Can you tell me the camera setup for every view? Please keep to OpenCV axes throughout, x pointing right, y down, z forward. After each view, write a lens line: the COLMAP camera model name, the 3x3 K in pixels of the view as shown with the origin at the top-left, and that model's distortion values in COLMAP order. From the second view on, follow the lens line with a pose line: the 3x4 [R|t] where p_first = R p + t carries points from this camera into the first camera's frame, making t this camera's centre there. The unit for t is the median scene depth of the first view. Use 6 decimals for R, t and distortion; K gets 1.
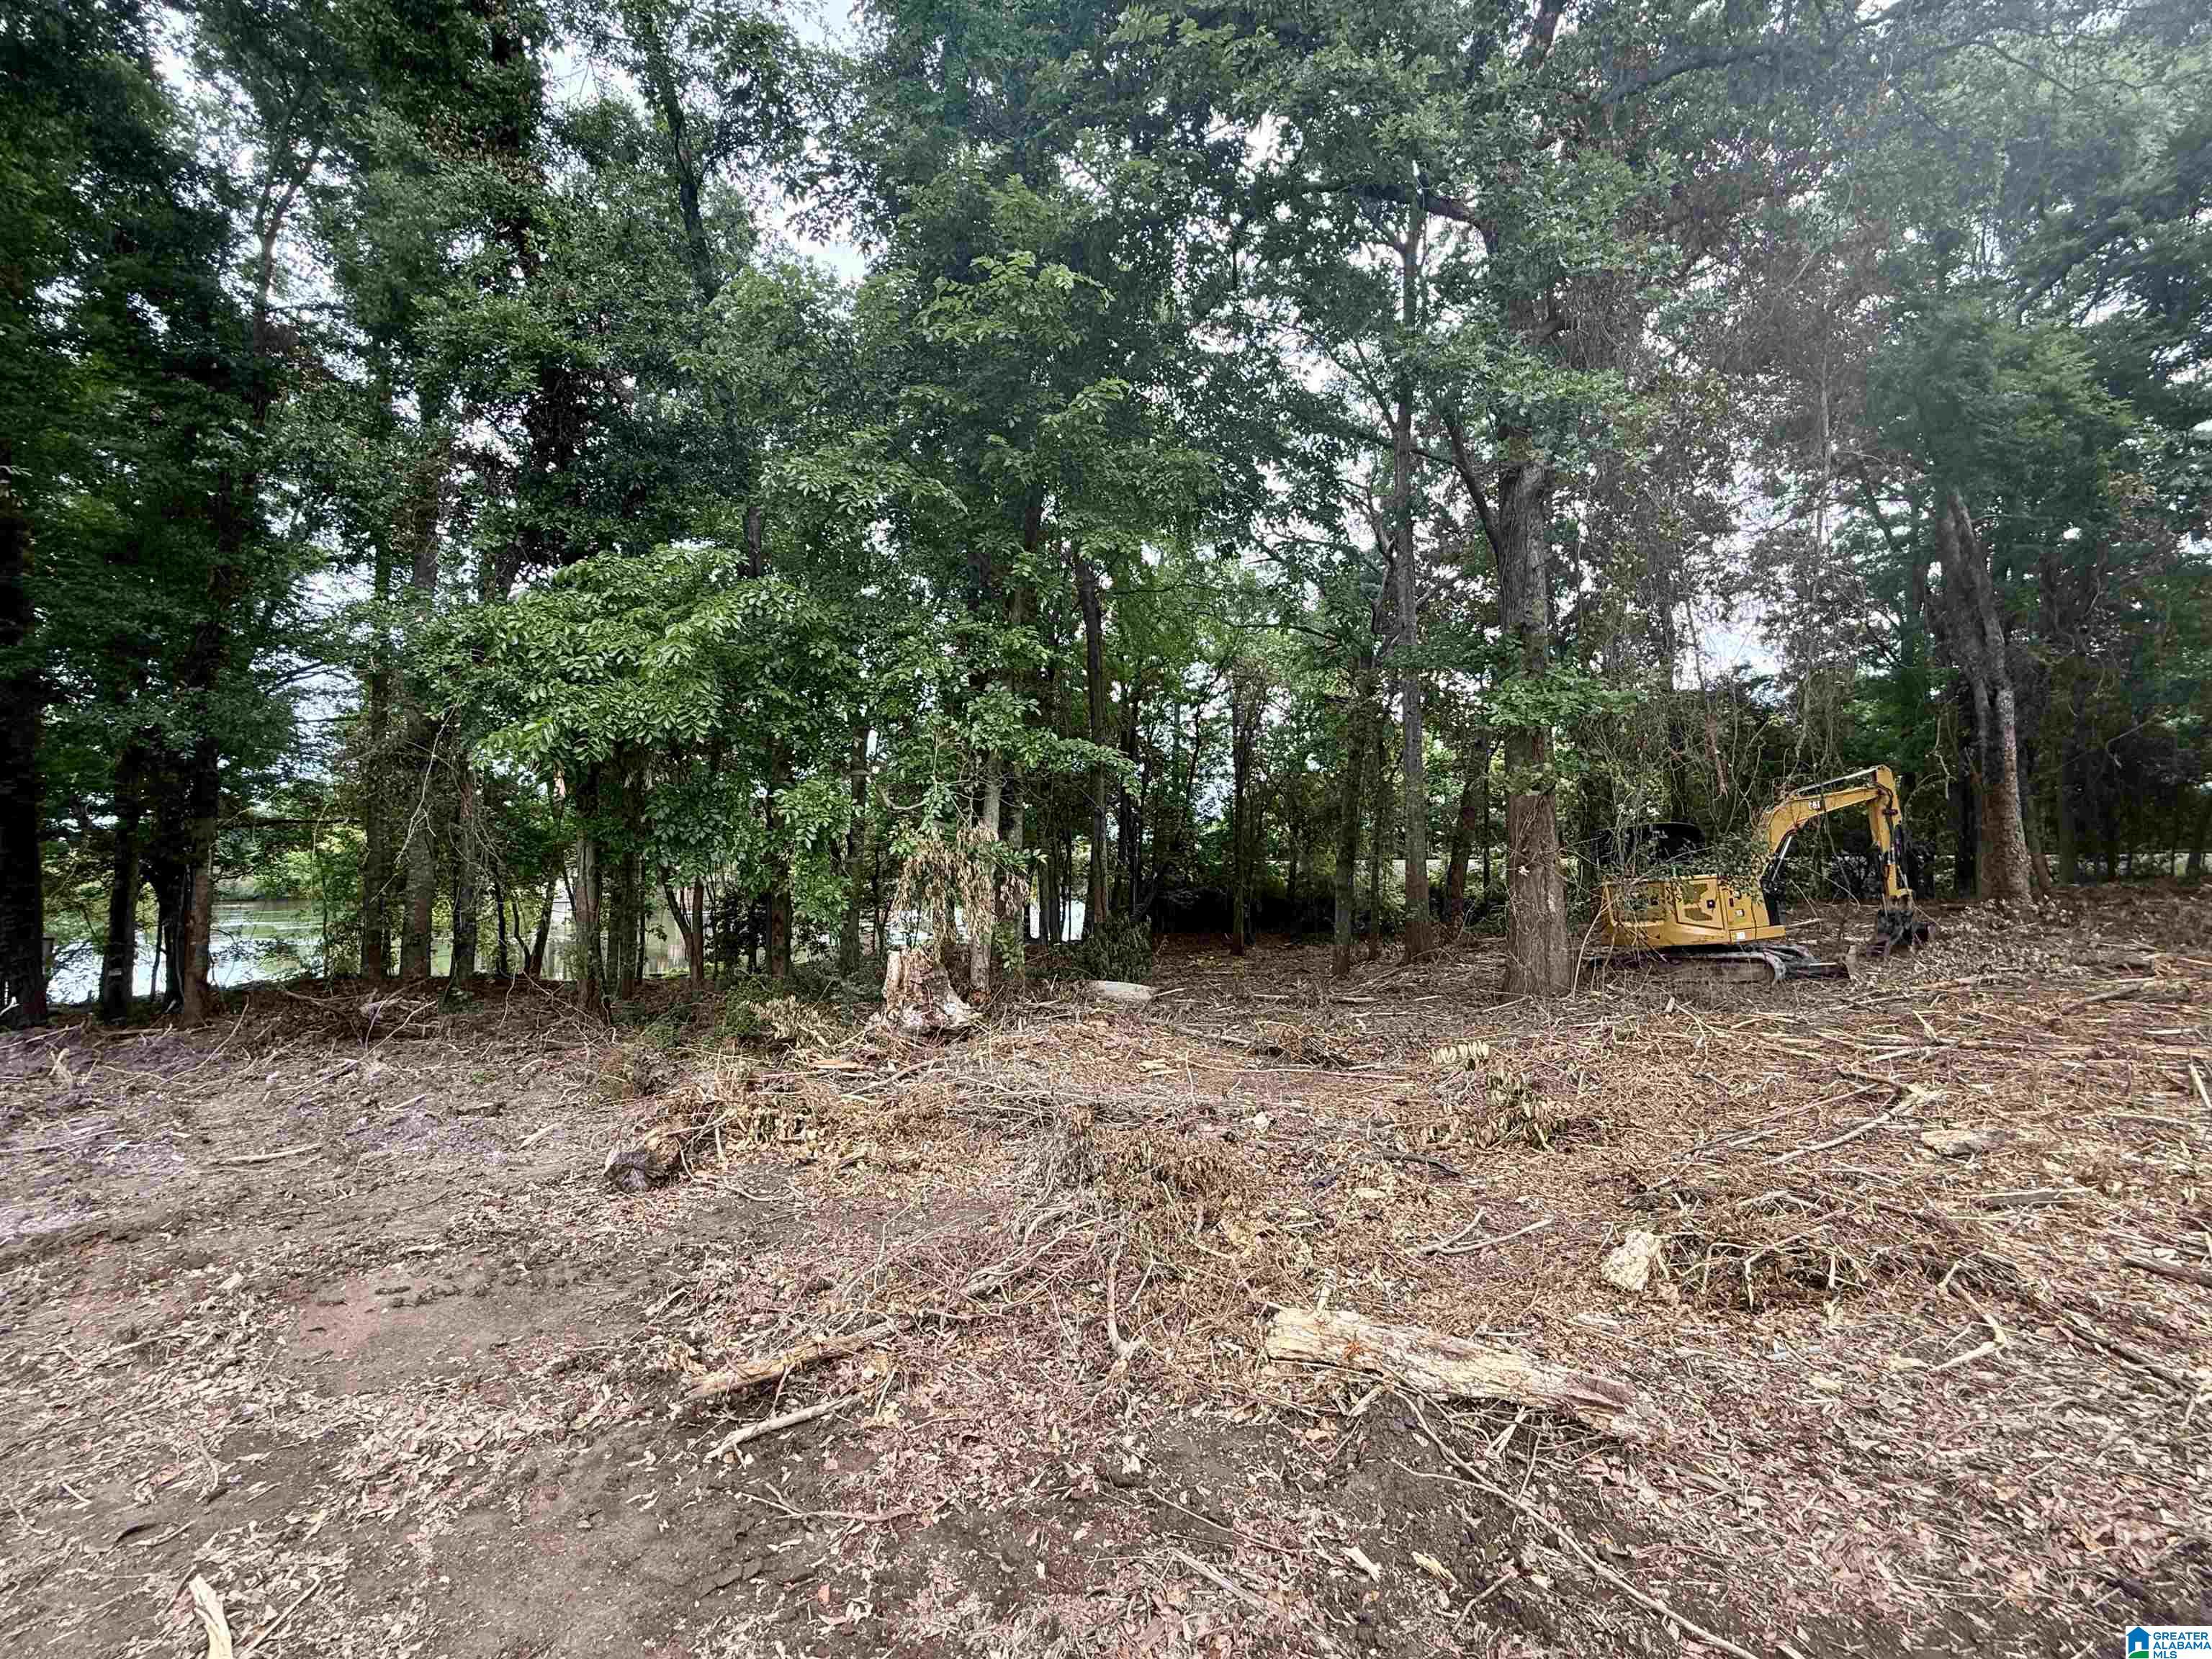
lens RADIAL K [[879.7, 0, 1104.0], [0, 879.7, 836.4], [0, 0, 1]] dist [-0.000391, 0.000244]
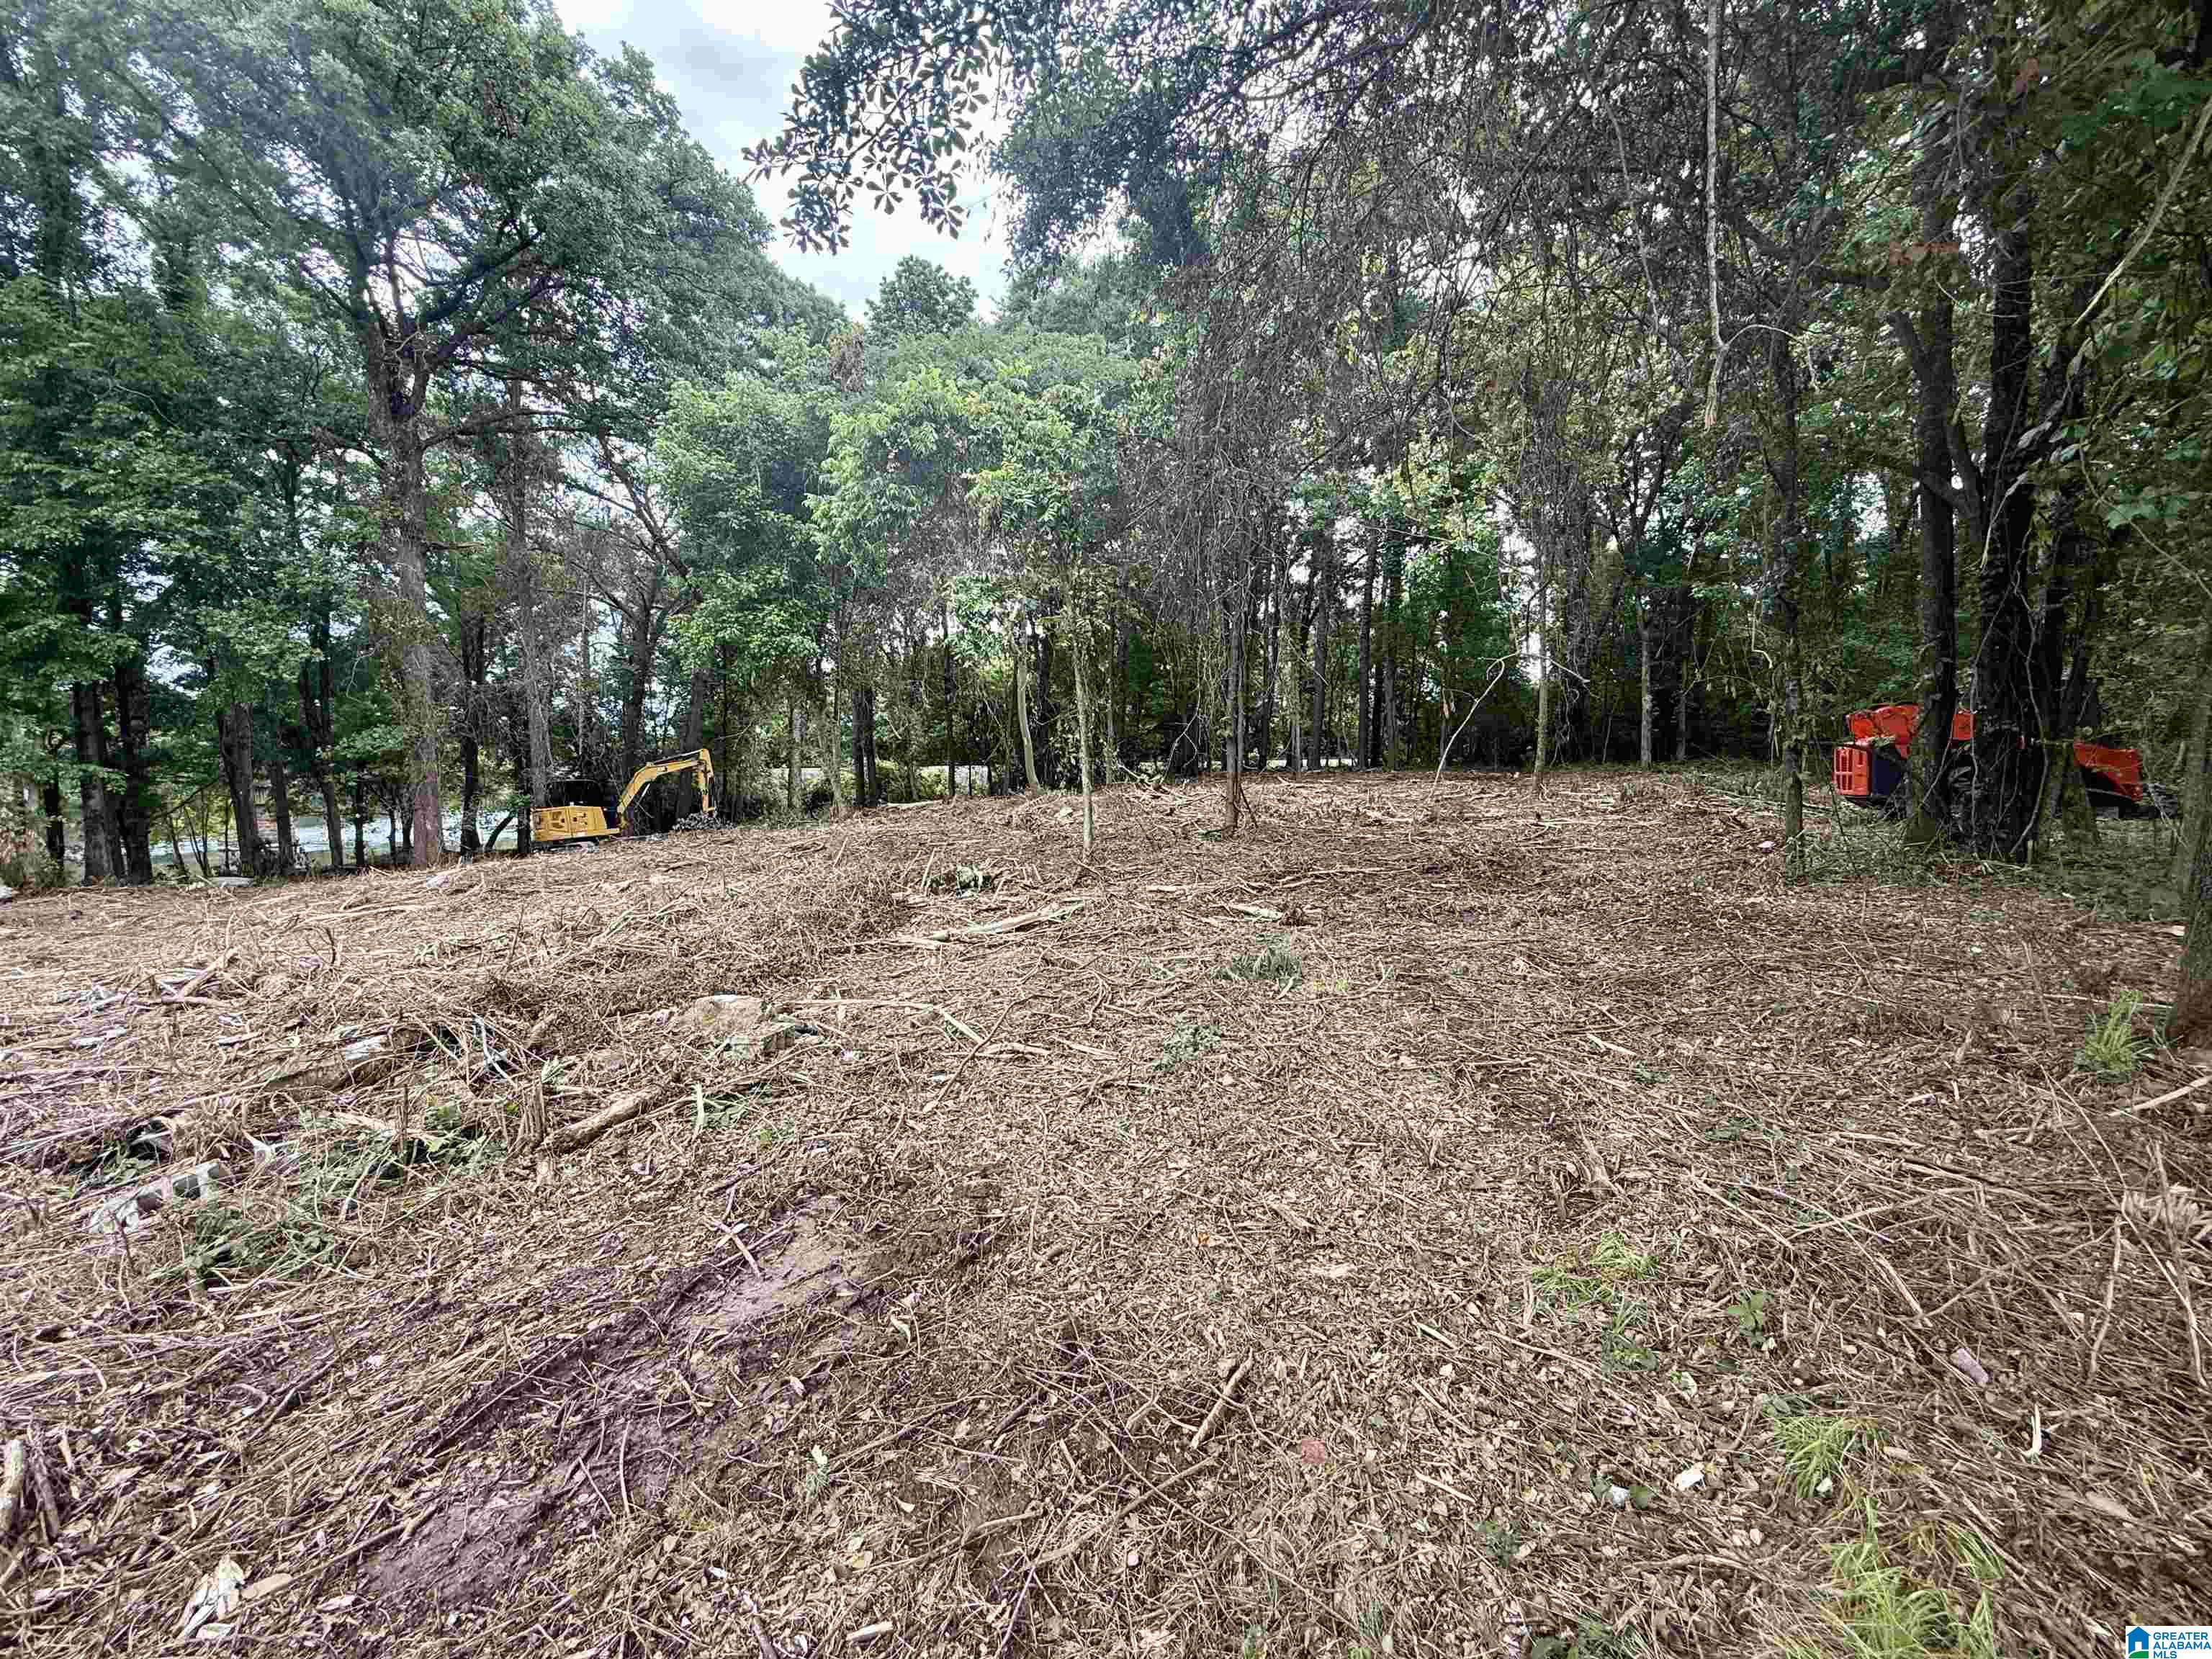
lens RADIAL K [[879.7, 0, 1102.4], [0, 879.7, 830.7], [0, 0, 1]] dist [-0.000391, 0.000244]
pose [[0.894300, -0.047405, 0.444950, 0.803870], [-0.004121, 0.993458, 0.114125, -0.132544], [-0.447450, -0.103896, 0.888254, -1.330362]]
